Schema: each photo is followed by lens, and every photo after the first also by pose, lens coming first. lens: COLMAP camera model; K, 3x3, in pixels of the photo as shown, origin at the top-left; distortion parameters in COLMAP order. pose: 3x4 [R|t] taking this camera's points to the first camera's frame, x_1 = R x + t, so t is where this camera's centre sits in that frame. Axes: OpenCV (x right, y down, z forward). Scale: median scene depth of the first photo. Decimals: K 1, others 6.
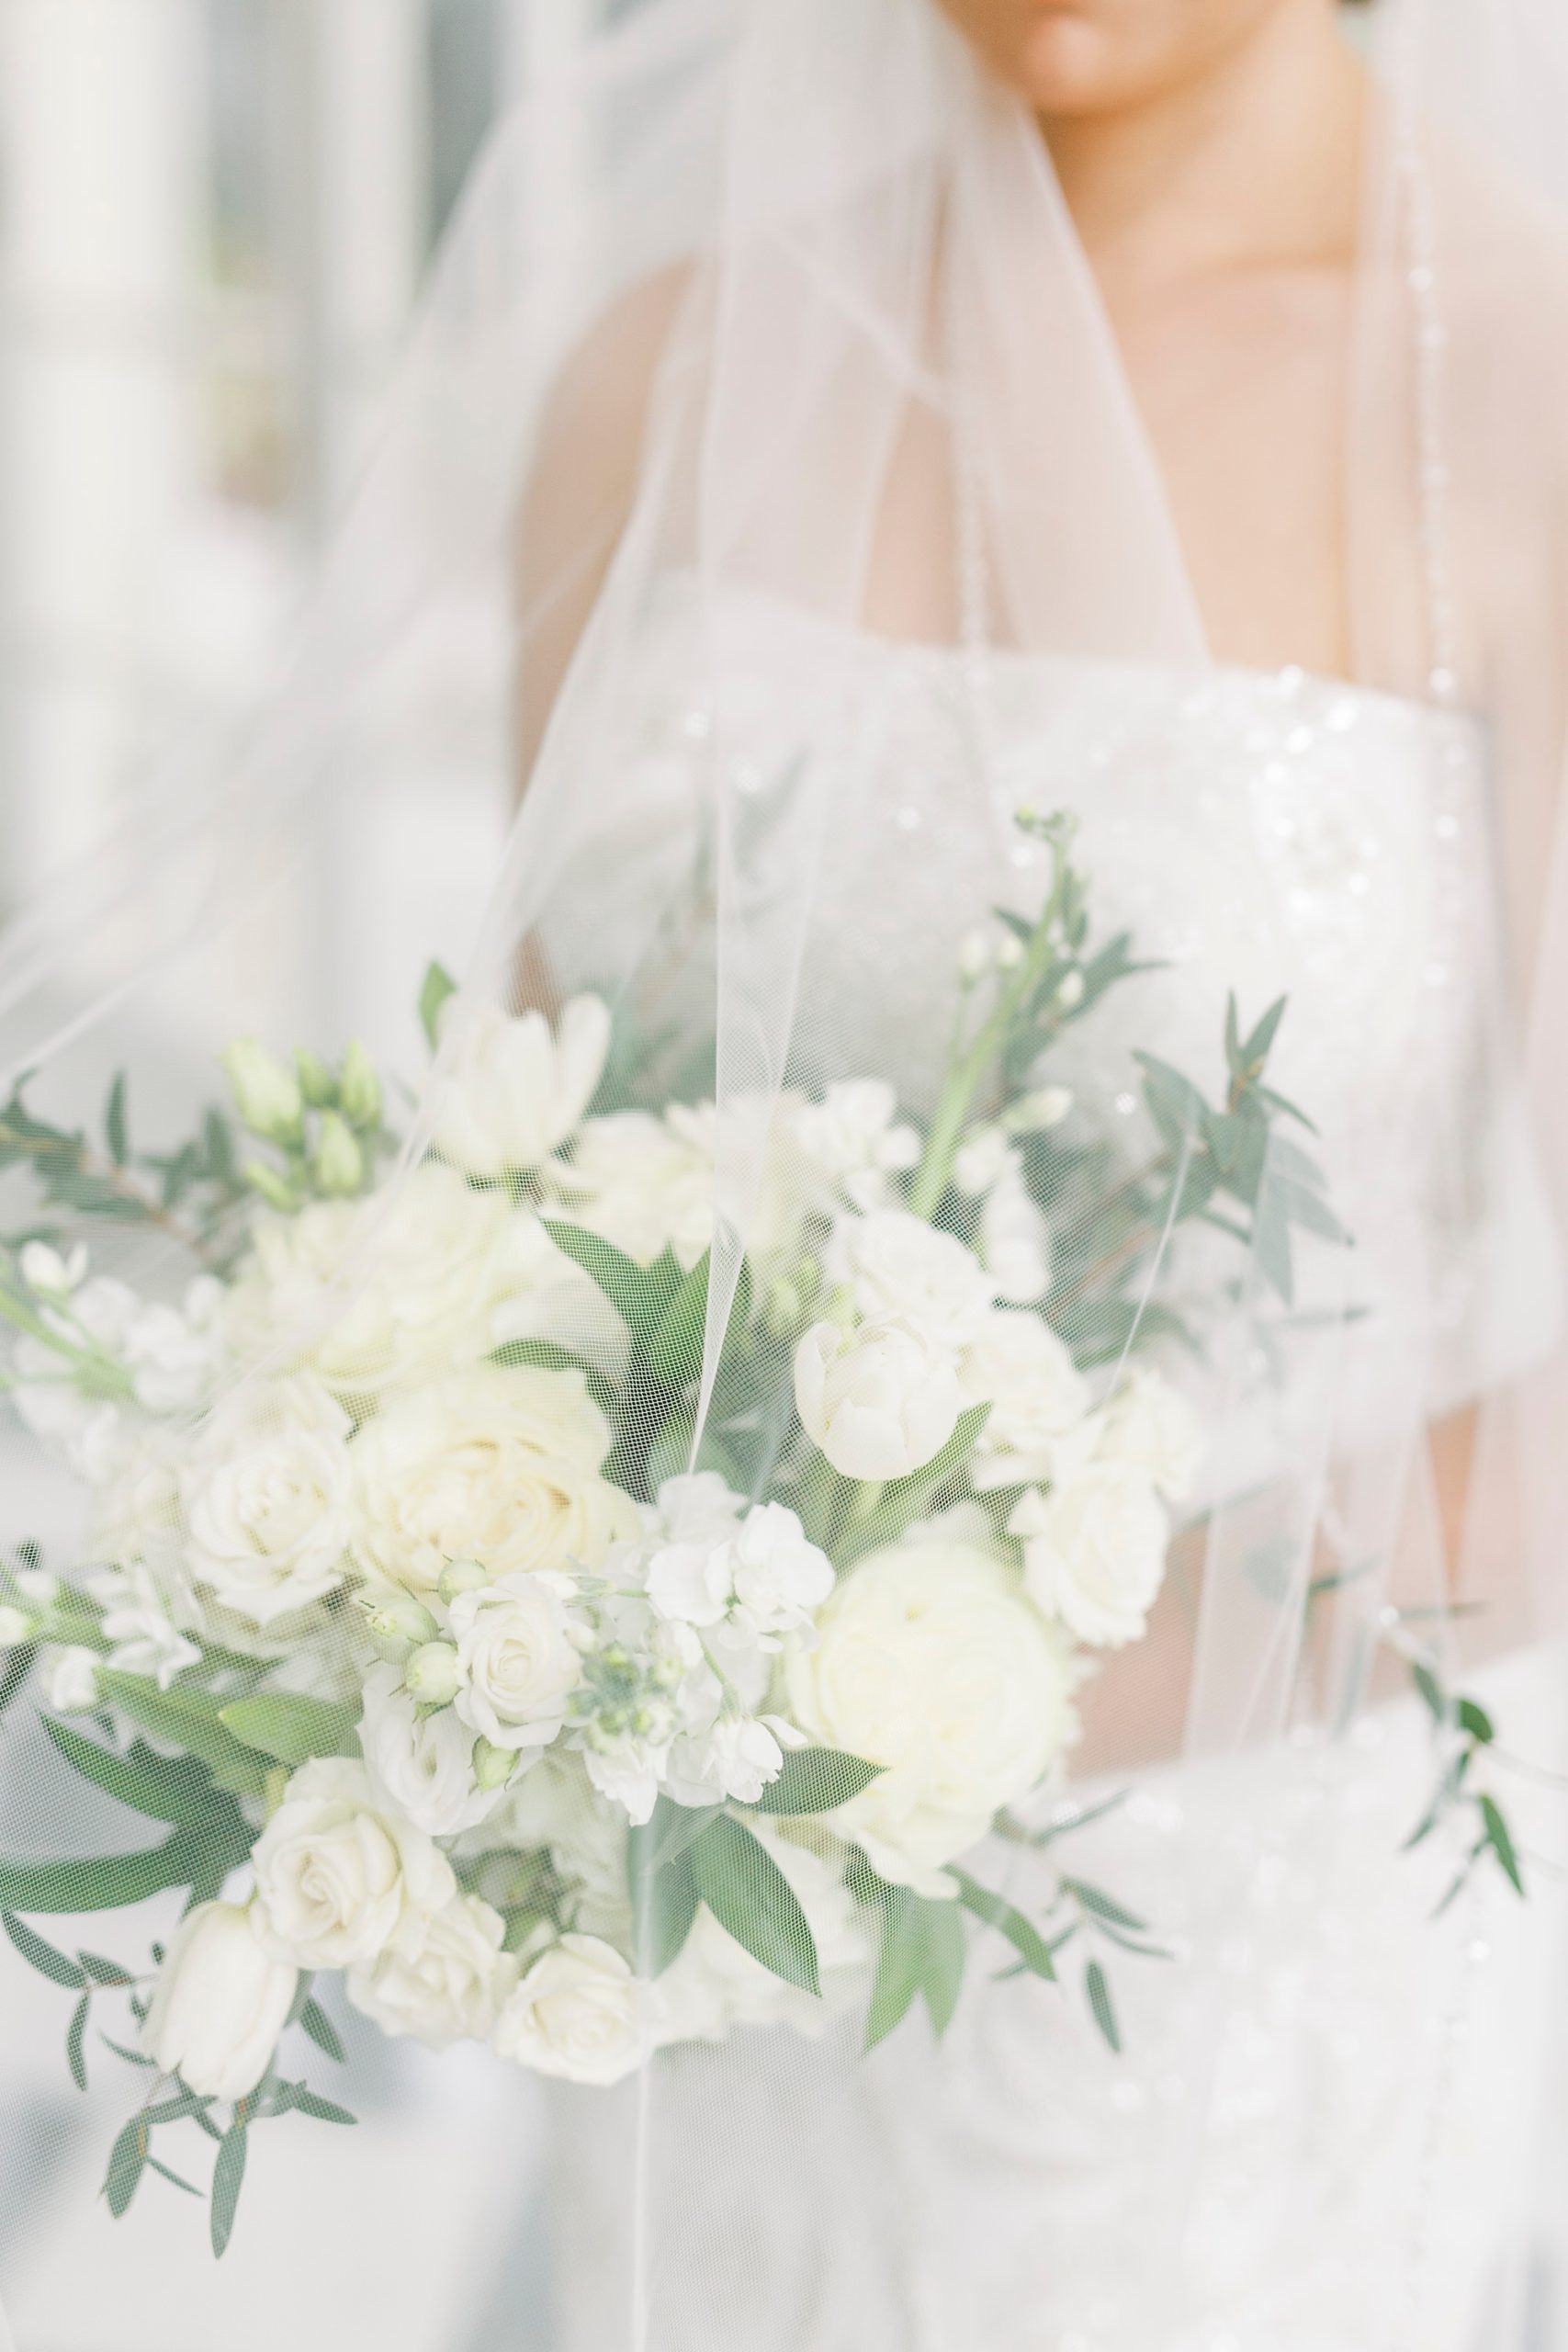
lens RADIAL K [[3283.6, 0, 784.0], [0, 3283.6, 1176.0], [0, 0, 1]] dist [-0.014842, -0.021396]
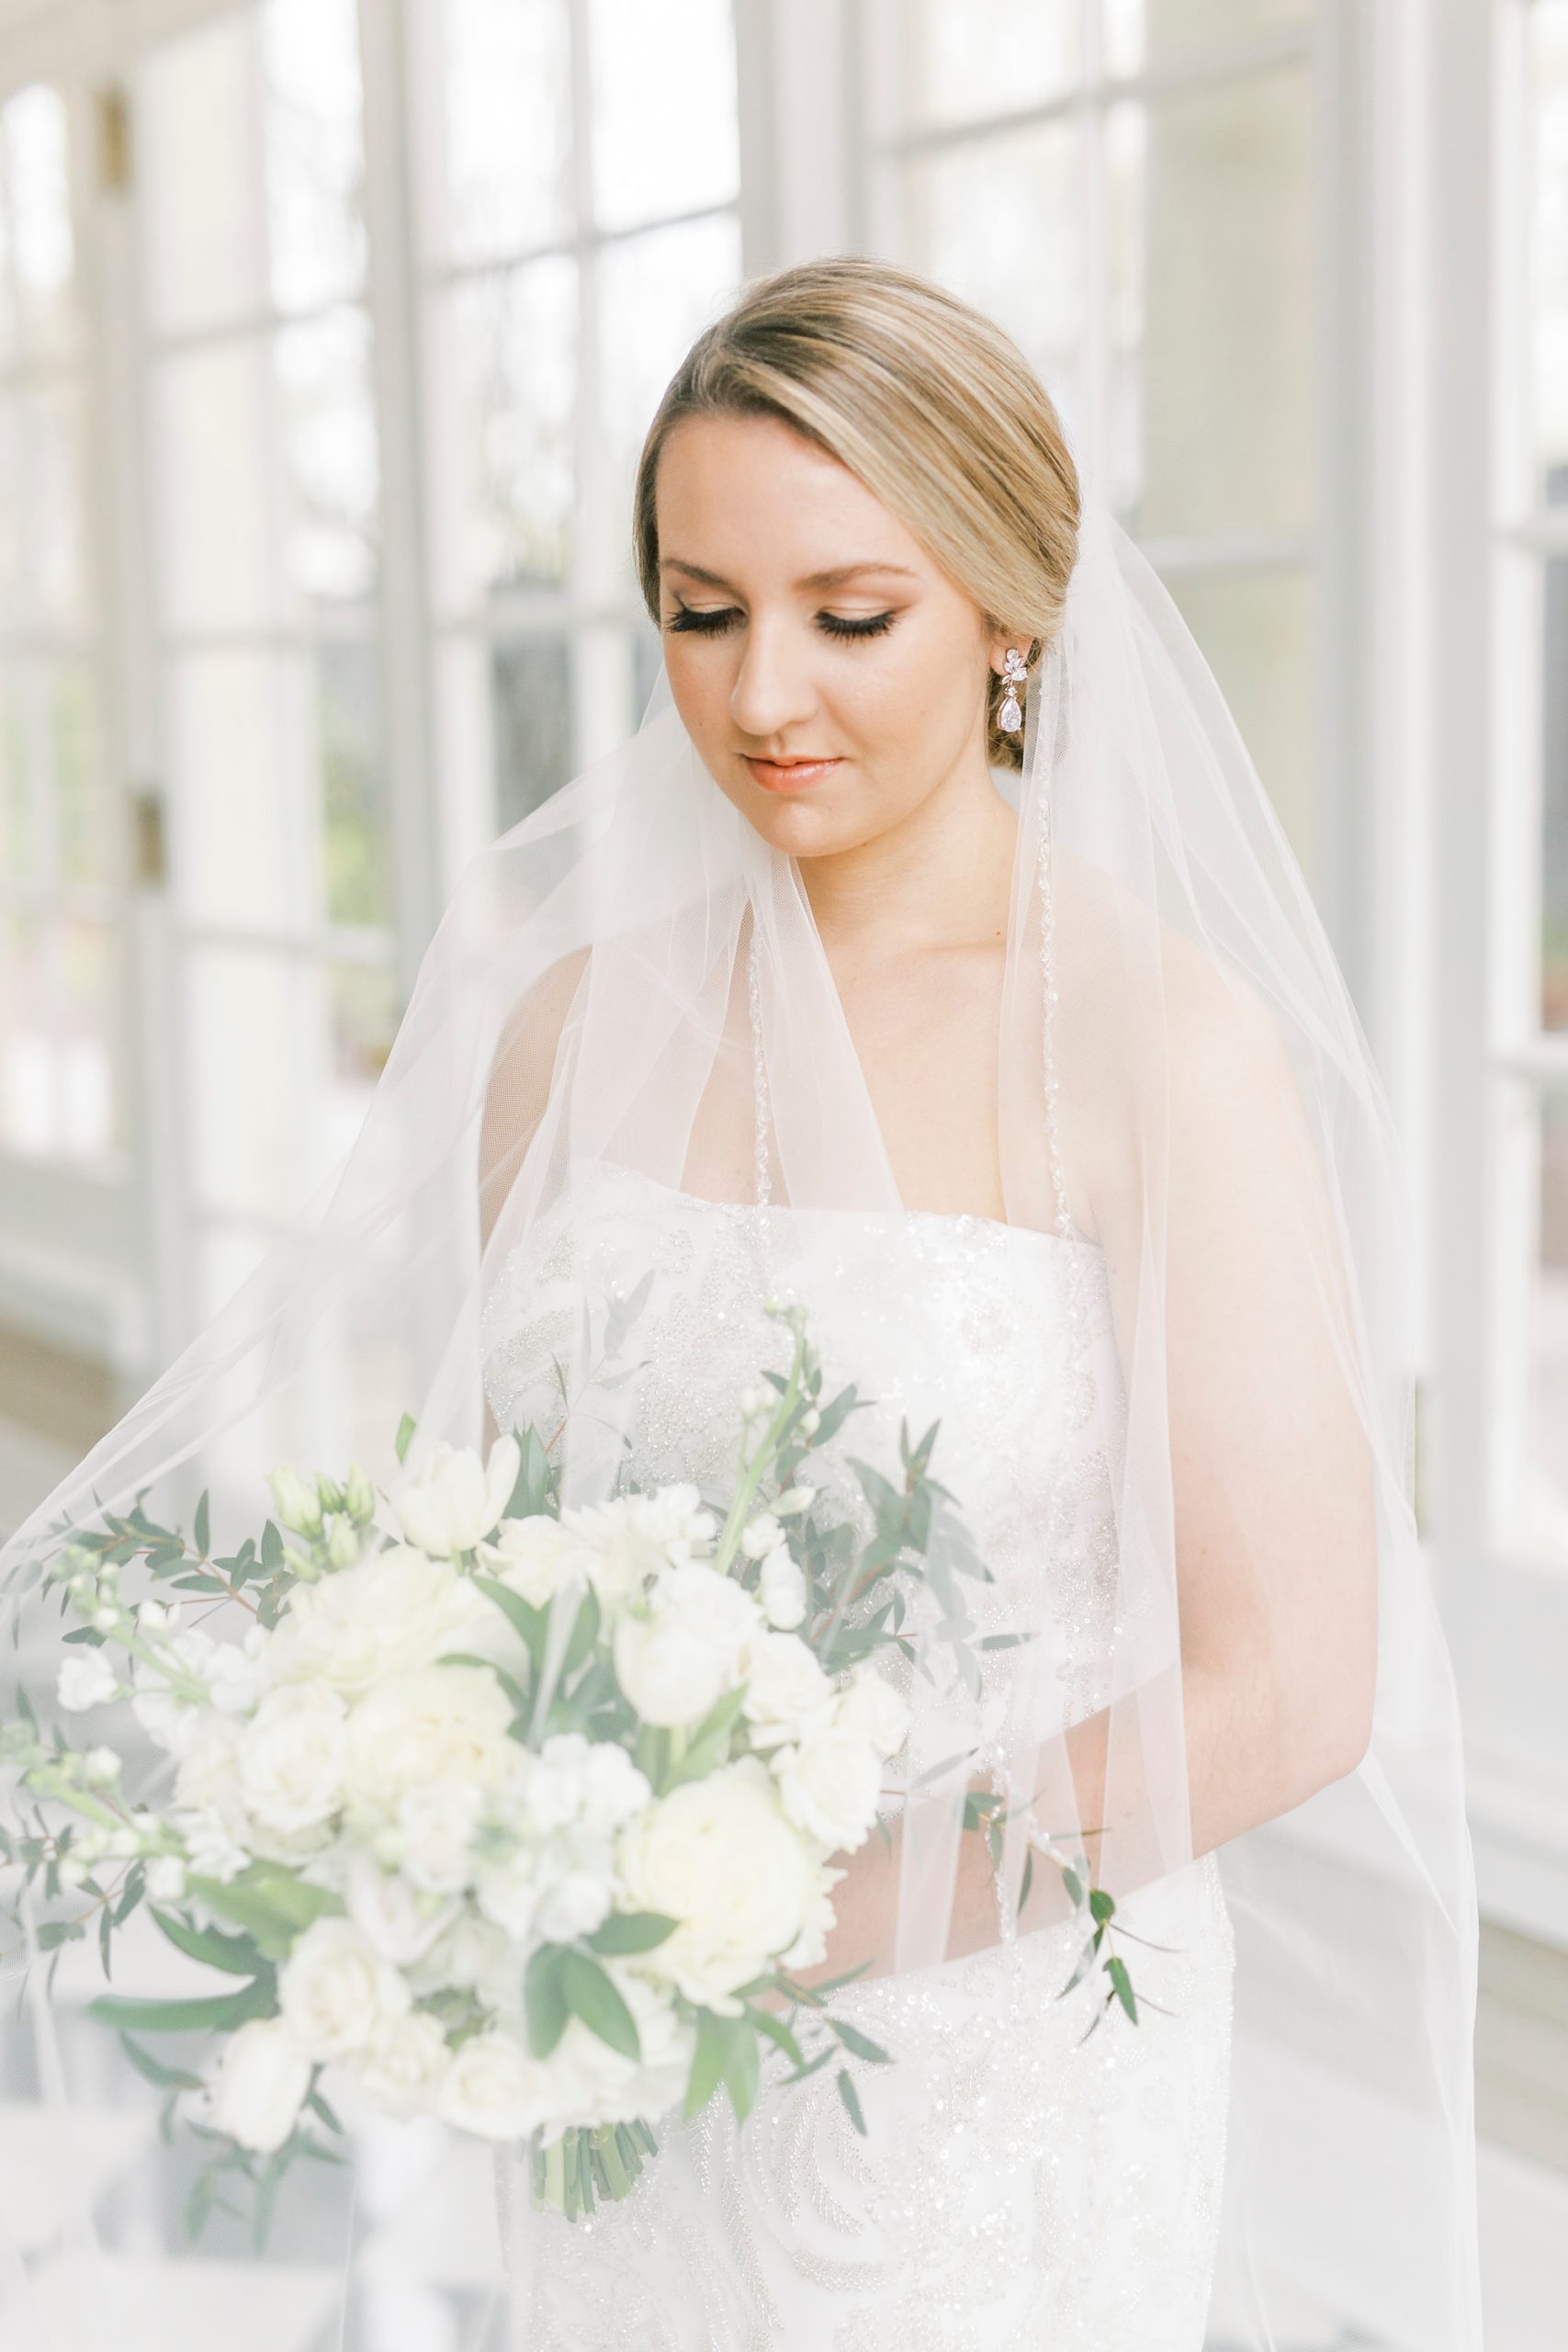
lens RADIAL K [[3283.6, 0, 784.0], [0, 3283.6, 1176.0], [0, 0, 1]] dist [-0.014842, -0.021396]
pose [[0.999039, -0.026712, -0.034759, 0.131628], [0.020830, 0.986937, -0.159757, 0.076429], [0.038572, 0.158879, 0.986544, -0.548531]]
